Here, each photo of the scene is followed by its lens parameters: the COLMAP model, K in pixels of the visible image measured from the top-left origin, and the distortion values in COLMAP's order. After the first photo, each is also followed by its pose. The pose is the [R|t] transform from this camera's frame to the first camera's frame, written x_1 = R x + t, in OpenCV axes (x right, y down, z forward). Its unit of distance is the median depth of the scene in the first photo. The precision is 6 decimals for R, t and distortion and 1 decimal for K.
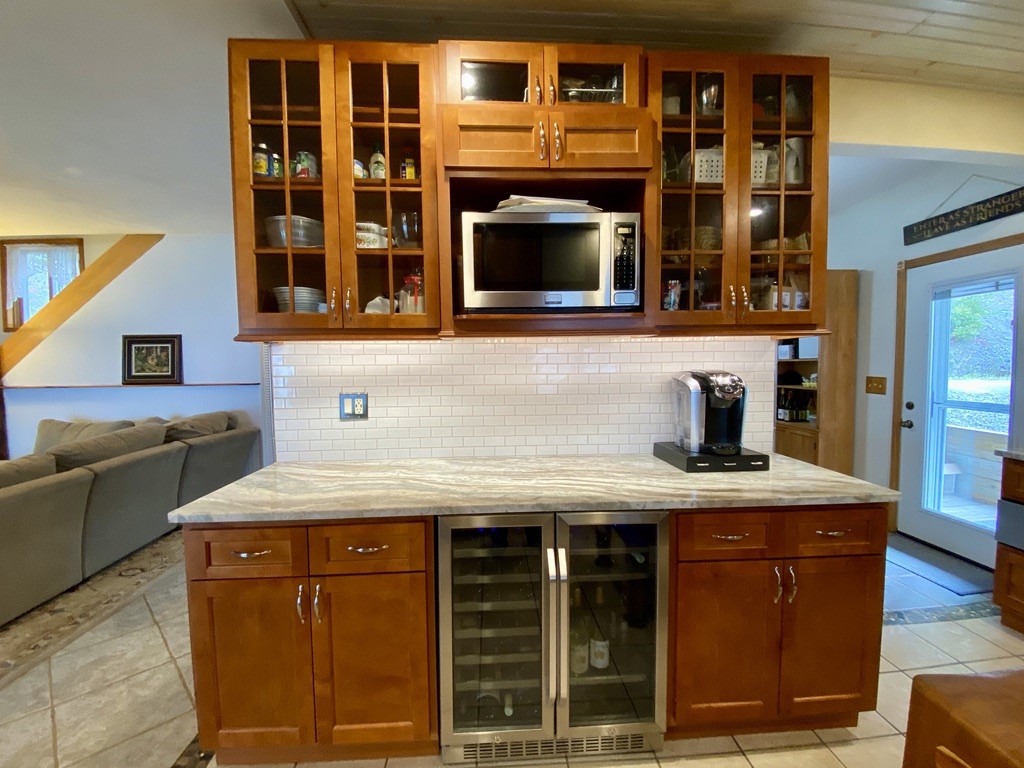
lens RADIAL K [[403.4, 0, 501.2], [0, 403.4, 385.9], [0, 0, 1]] dist [0.012917, -0.016259]
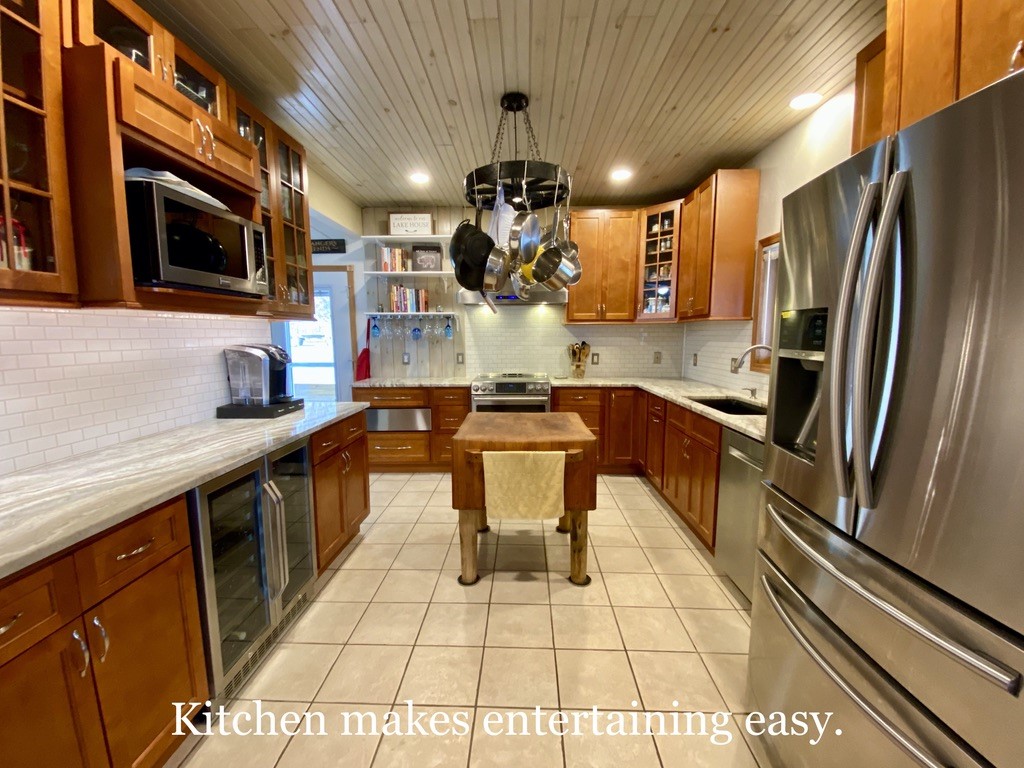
lens RADIAL K [[415.7, 0, 512.0], [0, 415.7, 384.0], [0, 0, 1]] dist [0.012908, -0.017469]
pose [[0.081219, -0.106402, 0.991001, -0.977959], [0.052147, 0.993377, 0.102383, -0.005958], [-0.995331, 0.043362, 0.086230, 0.079058]]
